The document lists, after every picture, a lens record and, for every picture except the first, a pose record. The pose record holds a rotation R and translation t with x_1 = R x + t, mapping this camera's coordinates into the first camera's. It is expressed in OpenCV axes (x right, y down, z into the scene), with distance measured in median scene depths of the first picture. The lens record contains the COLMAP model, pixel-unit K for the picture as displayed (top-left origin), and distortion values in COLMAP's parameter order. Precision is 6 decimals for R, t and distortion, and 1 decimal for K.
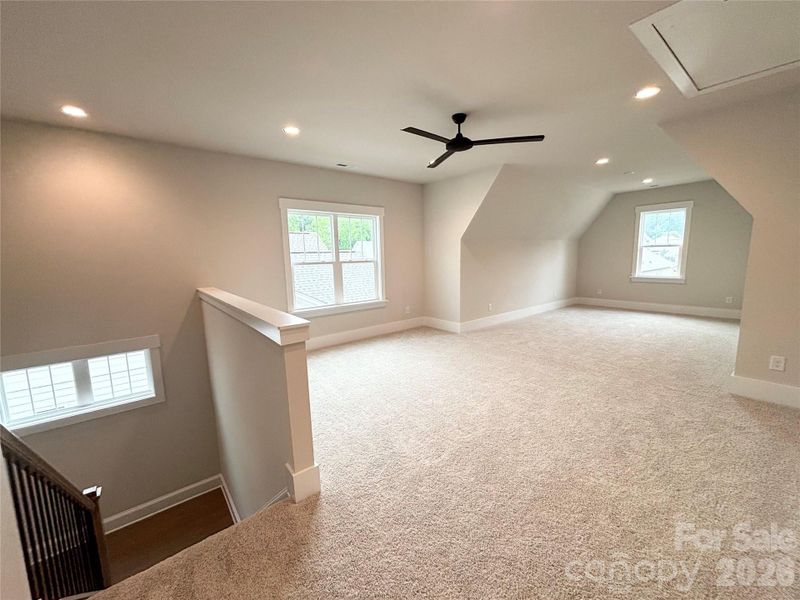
lens RADIAL K [[324.9, 0, 396.5], [0, 324.9, 298.5], [0, 0, 1]] dist [0.002106, 0.000066]
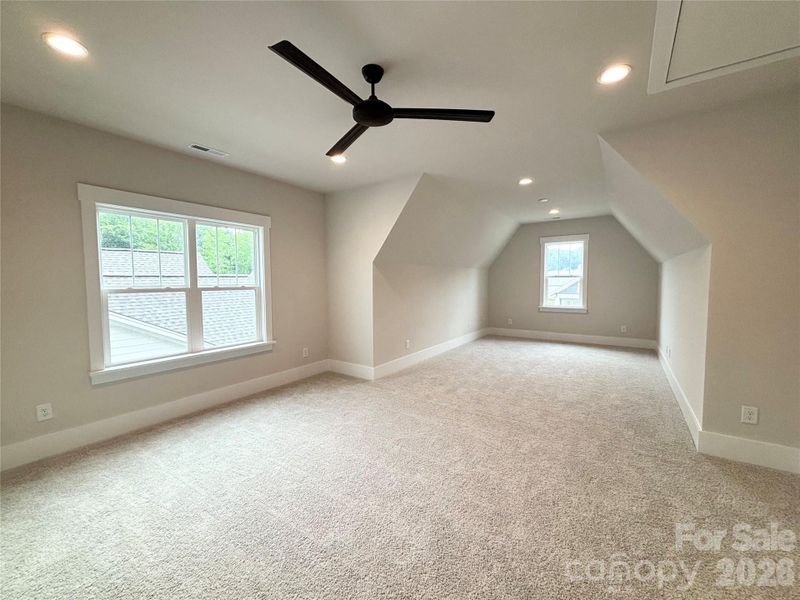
lens RADIAL K [[324.9, 0, 396.5], [0, 324.9, 298.5], [0, 0, 1]] dist [0.002106, 0.000066]
pose [[0.961092, 0.002358, 0.276217, 0.035087], [0.020910, 0.996473, -0.081262, -0.028955], [-0.275434, 0.083876, 0.957654, 0.238665]]
